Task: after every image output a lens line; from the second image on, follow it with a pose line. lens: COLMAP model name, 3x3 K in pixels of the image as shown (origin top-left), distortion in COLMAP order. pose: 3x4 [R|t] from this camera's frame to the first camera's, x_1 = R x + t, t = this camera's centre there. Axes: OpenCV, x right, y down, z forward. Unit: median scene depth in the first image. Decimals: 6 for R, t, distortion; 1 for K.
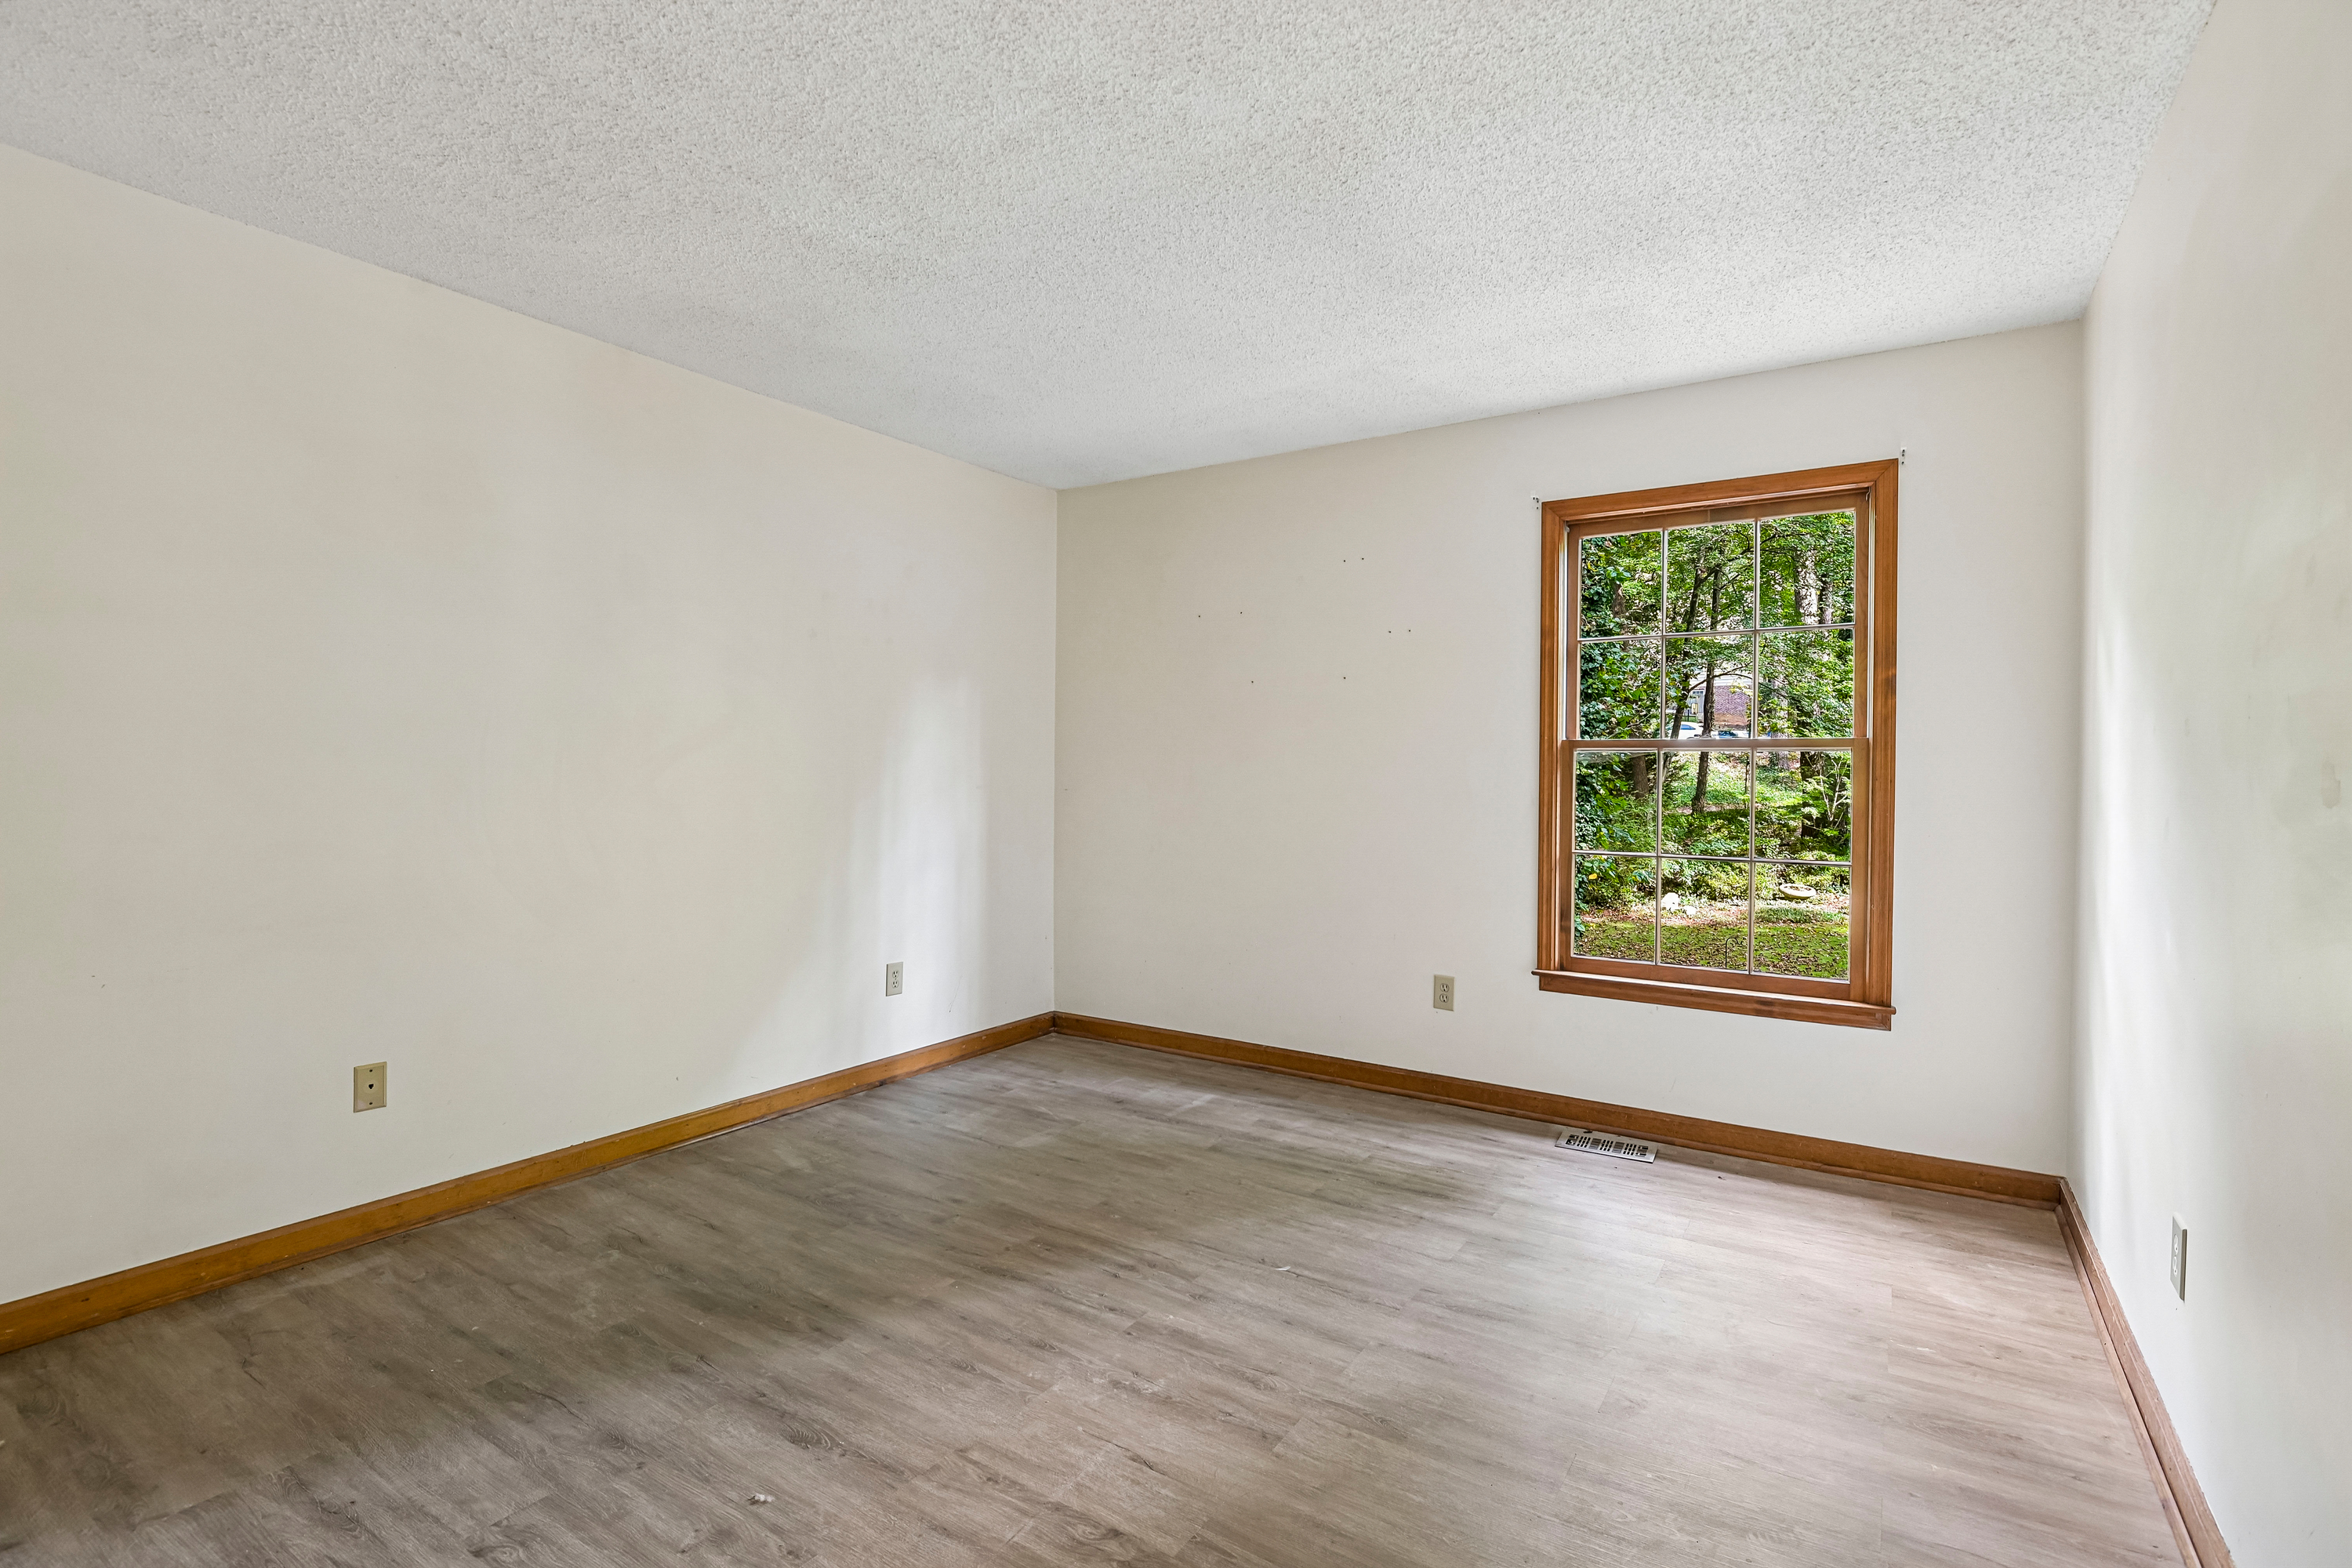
lens RADIAL K [[1076.2, 0, 1182.7], [0, 1076.2, 777.4], [0, 0, 1]] dist [-0.006934, -0.000797]
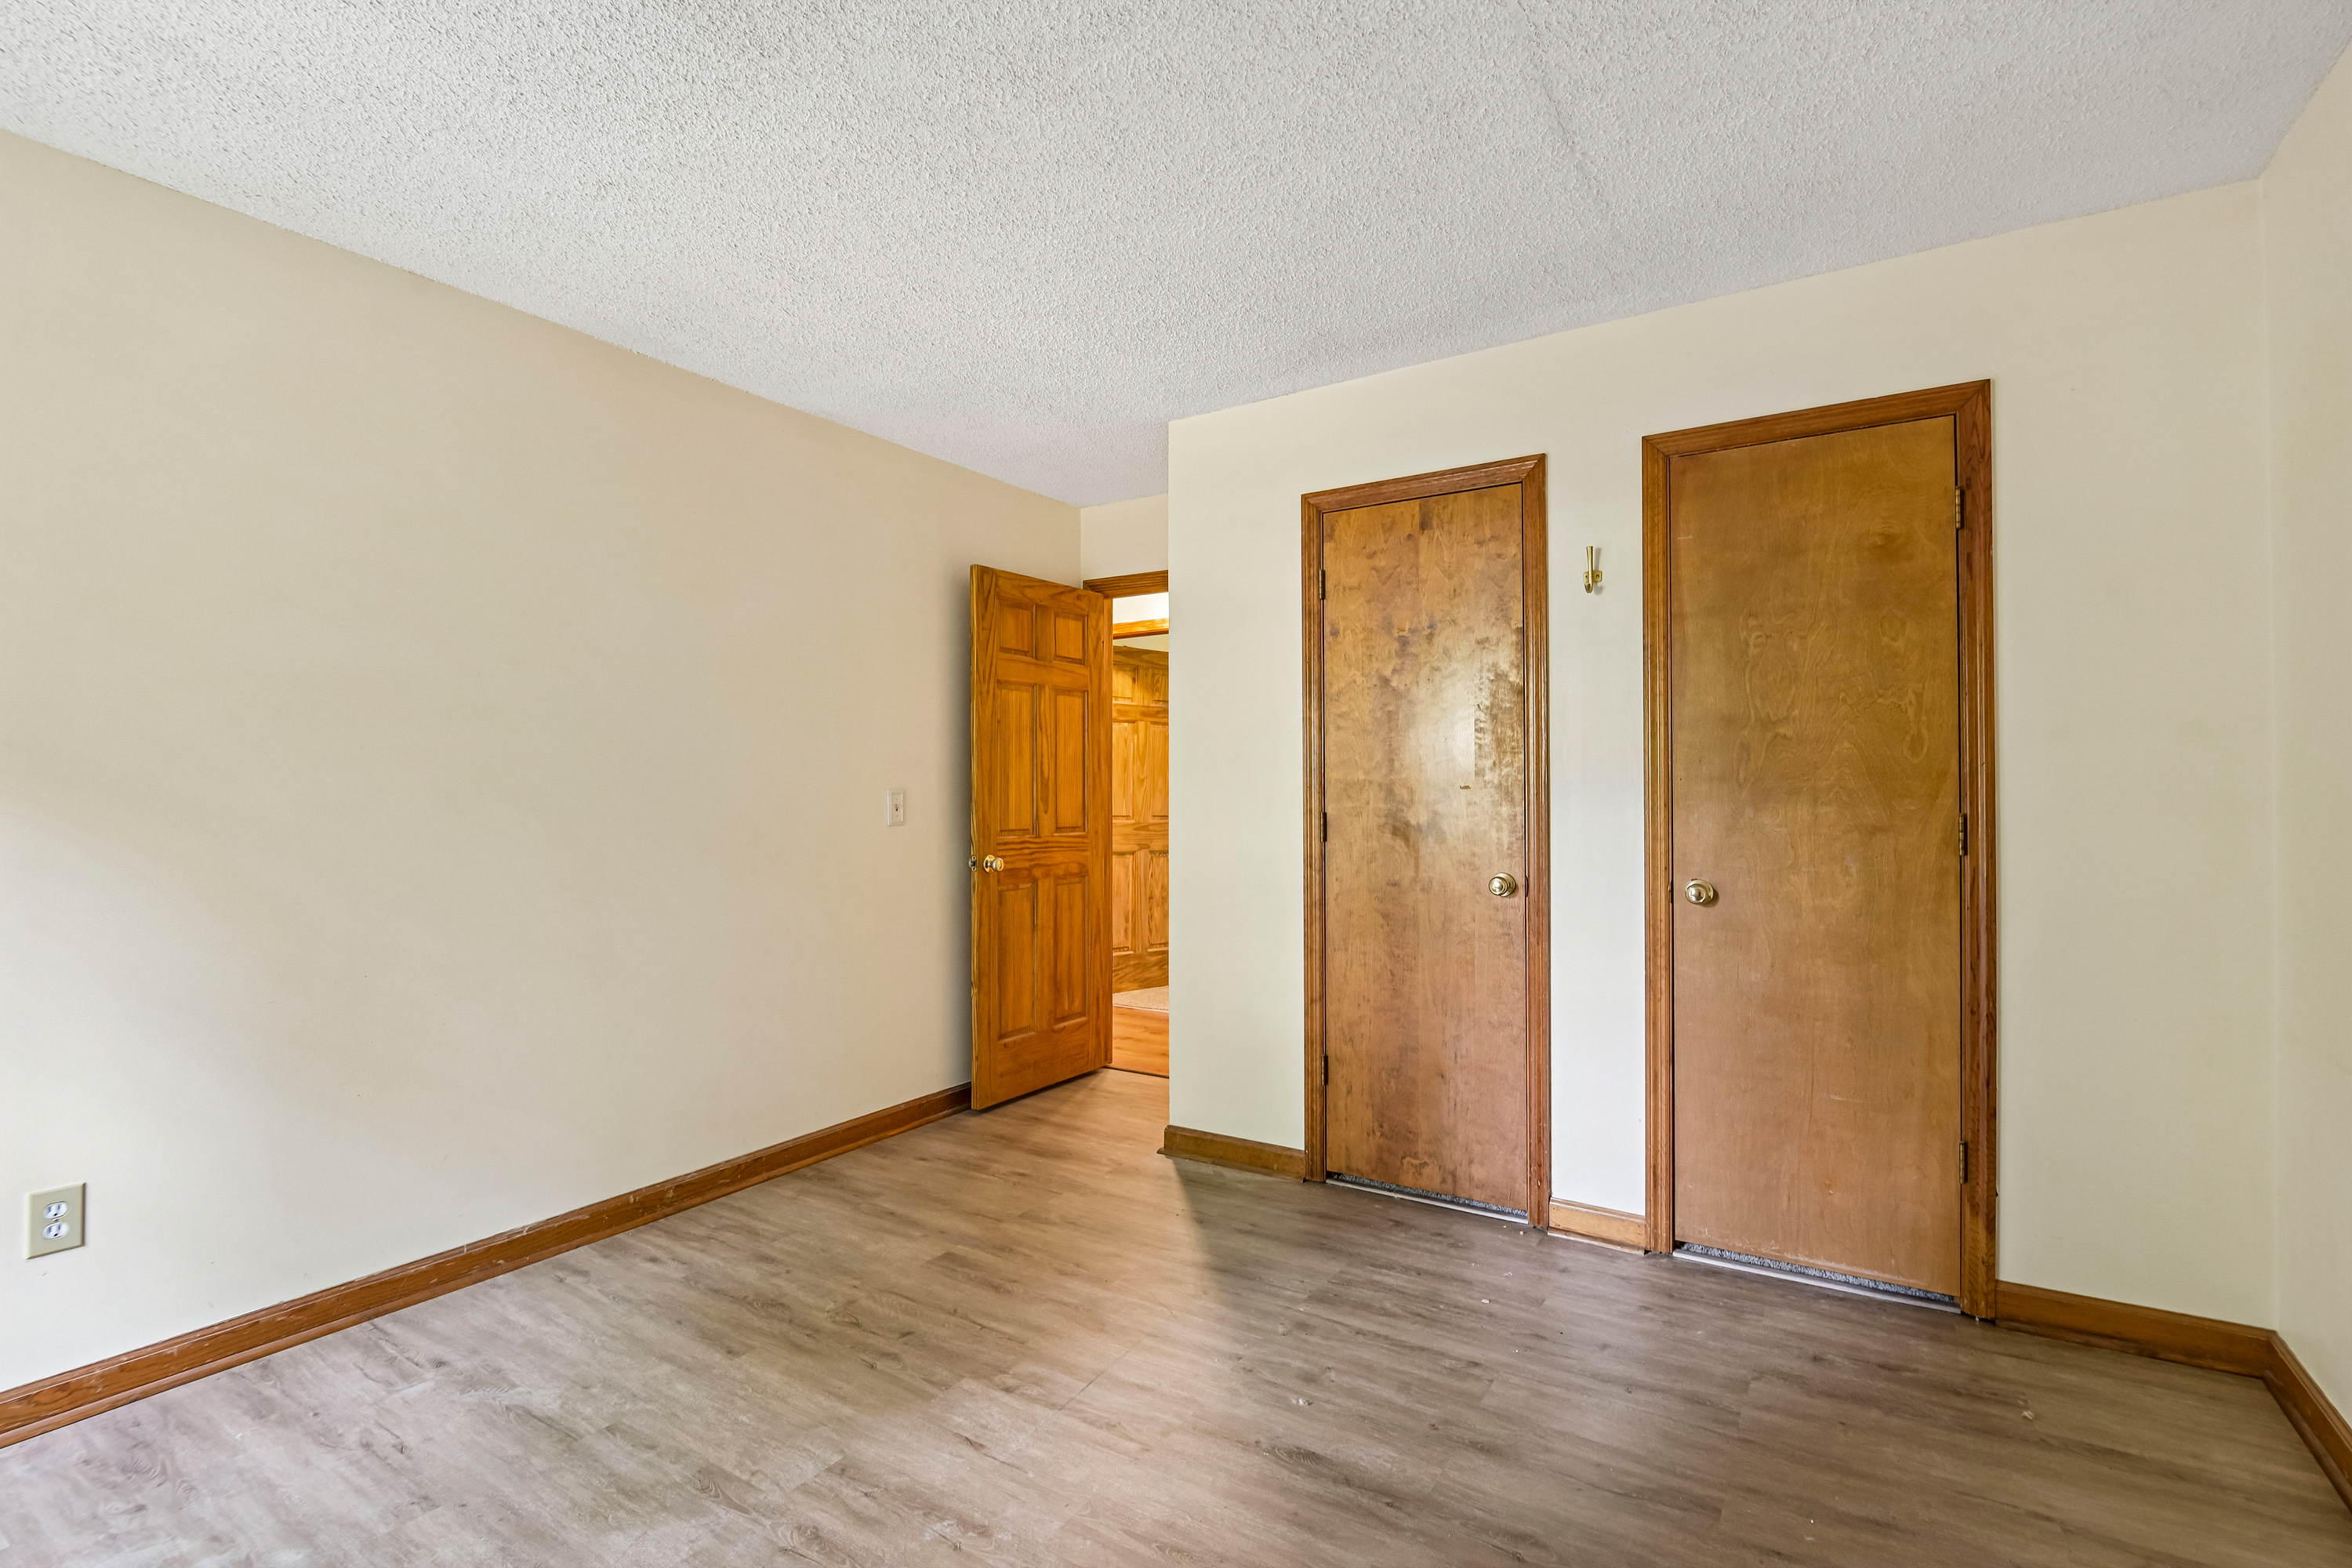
lens RADIAL K [[1076.2, 0, 1182.7], [0, 1076.2, 777.4], [0, 0, 1]] dist [-0.006934, -0.000797]
pose [[-0.999935, -0.004568, -0.010407, -0.225729], [-0.004530, 0.999983, -0.003716, -0.017706], [0.010424, -0.003669, -0.999939, 2.024053]]
